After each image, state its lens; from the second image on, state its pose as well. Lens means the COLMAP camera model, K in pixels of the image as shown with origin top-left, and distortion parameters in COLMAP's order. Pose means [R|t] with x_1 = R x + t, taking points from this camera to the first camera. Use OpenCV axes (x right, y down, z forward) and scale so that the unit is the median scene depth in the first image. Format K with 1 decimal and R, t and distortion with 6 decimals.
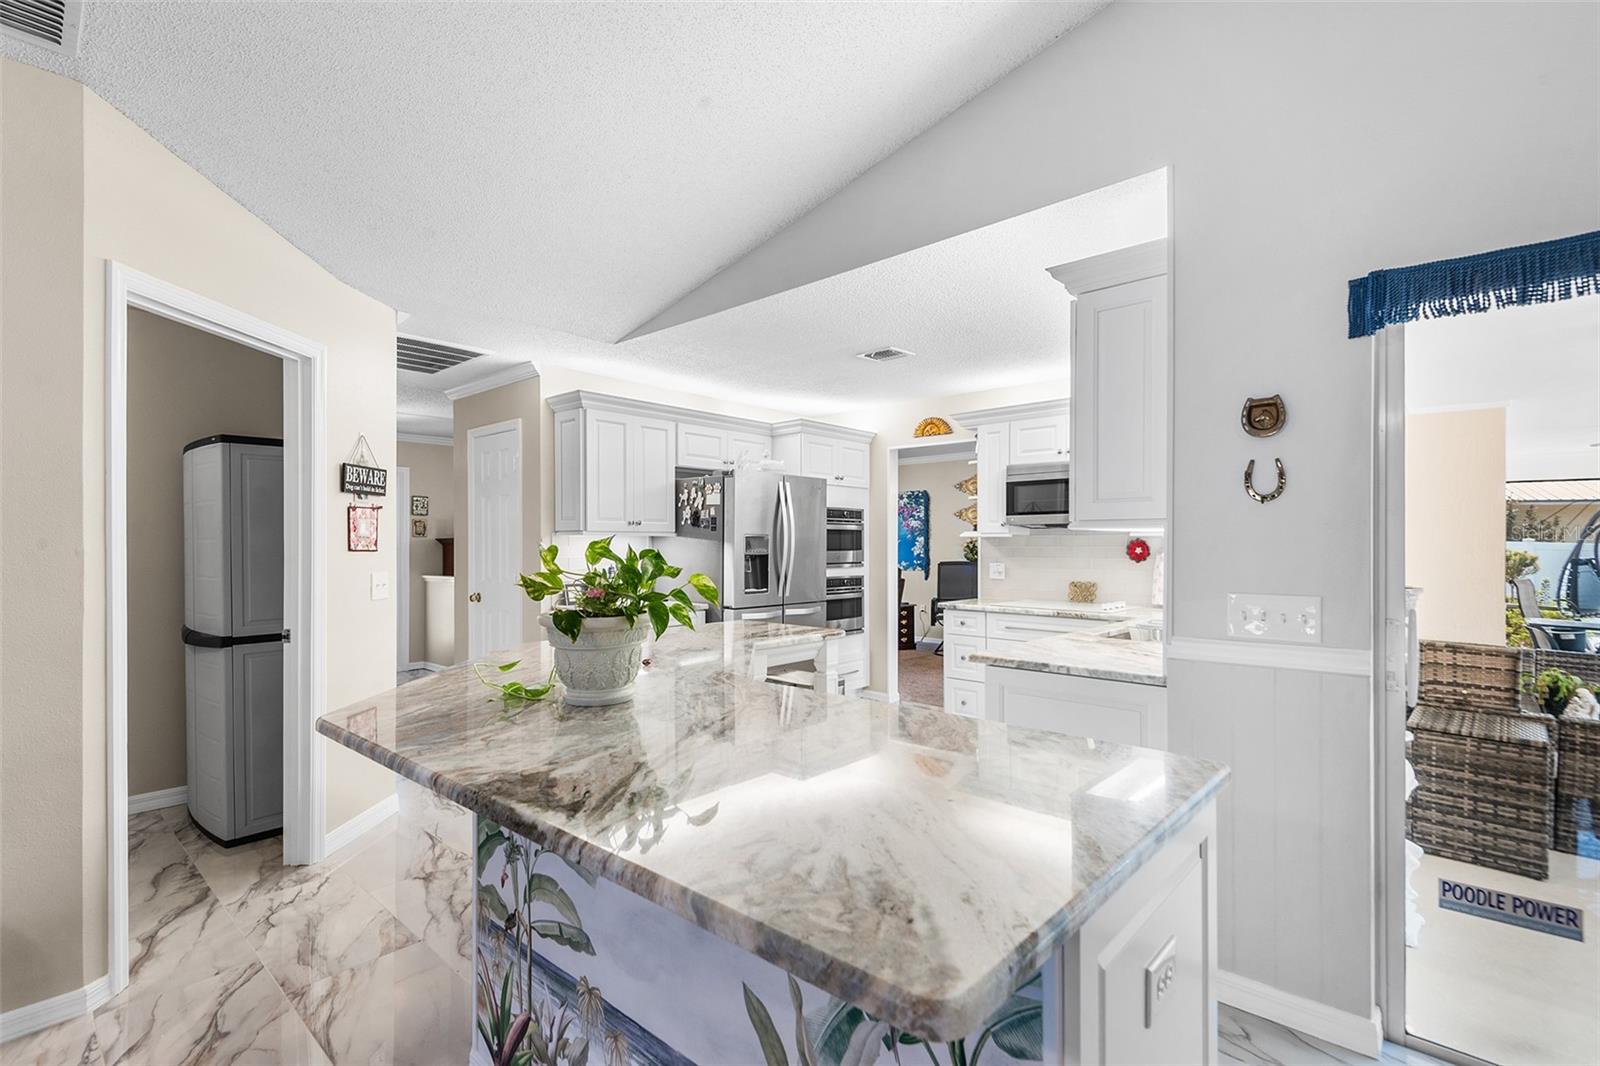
lens RADIAL K [[747.2, 0, 787.7], [0, 747.2, 535.9], [0, 0, 1]] dist [0.042136, -0.026675]
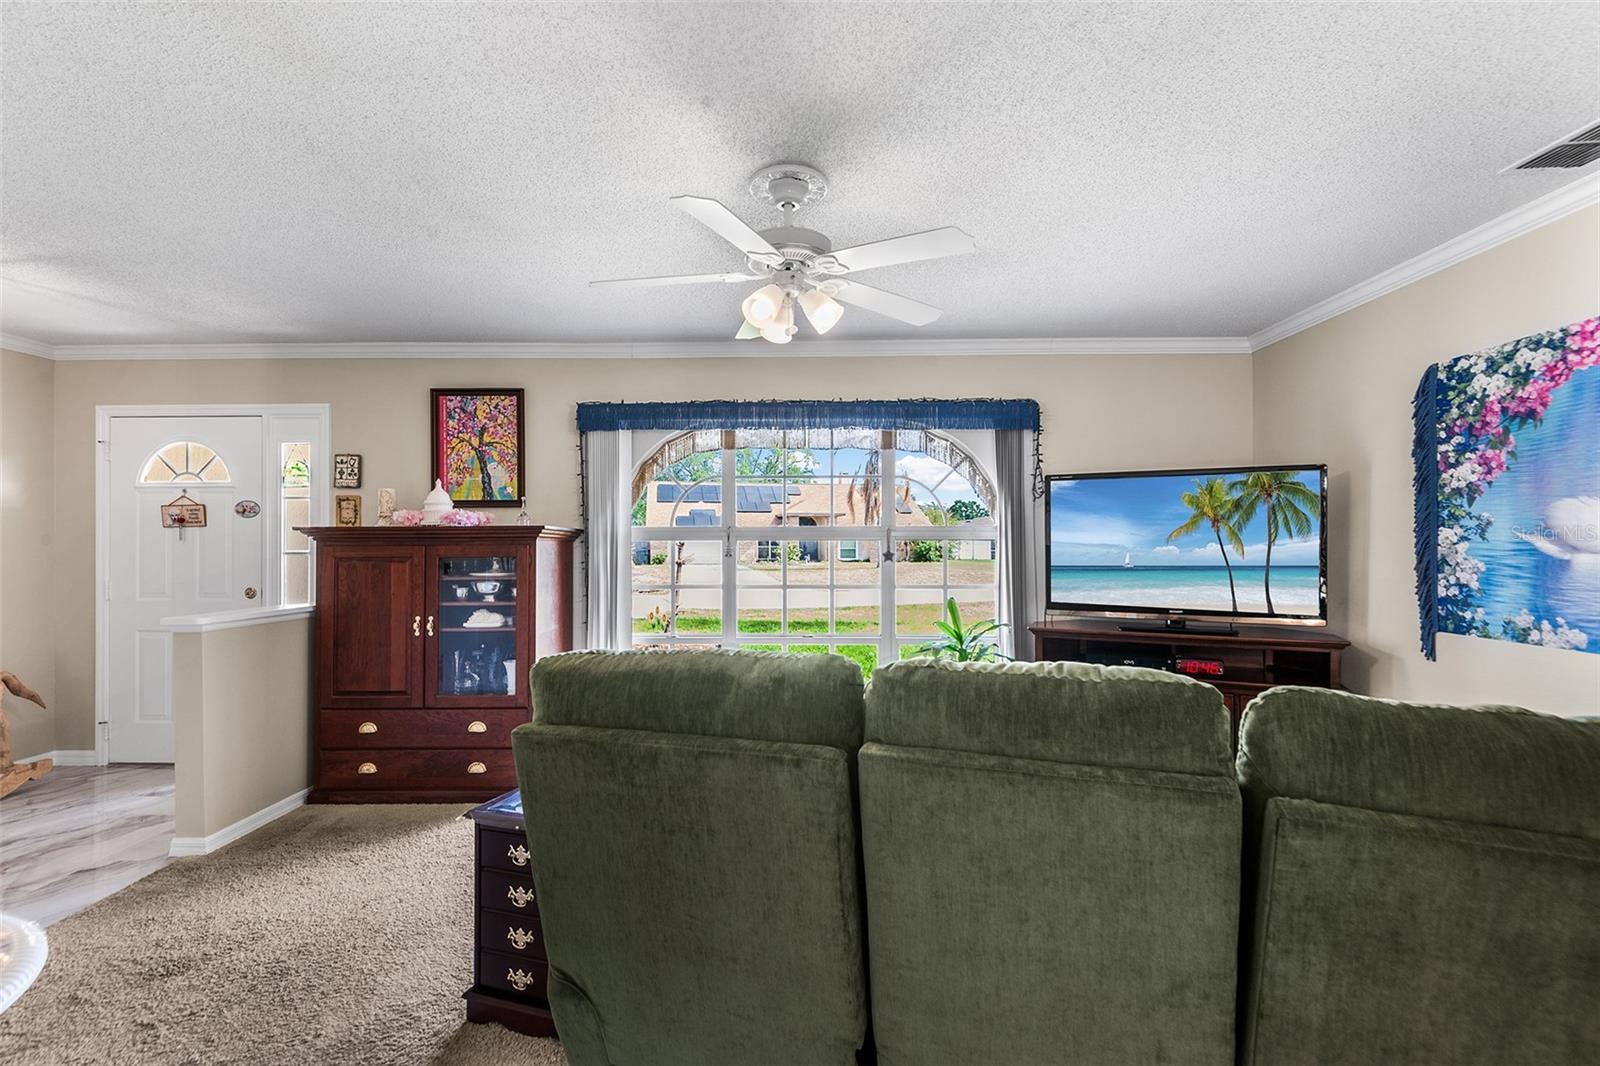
lens RADIAL K [[709.0, 0, 785.2], [0, 709.0, 541.7], [0, 0, 1]] dist [0.038152, -0.021051]
pose [[0.662005, 0.000691, -0.749499, 0.187735], [0.006441, 0.999957, 0.006611, 0.016564], [0.749472, -0.009205, 0.661972, 1.431870]]
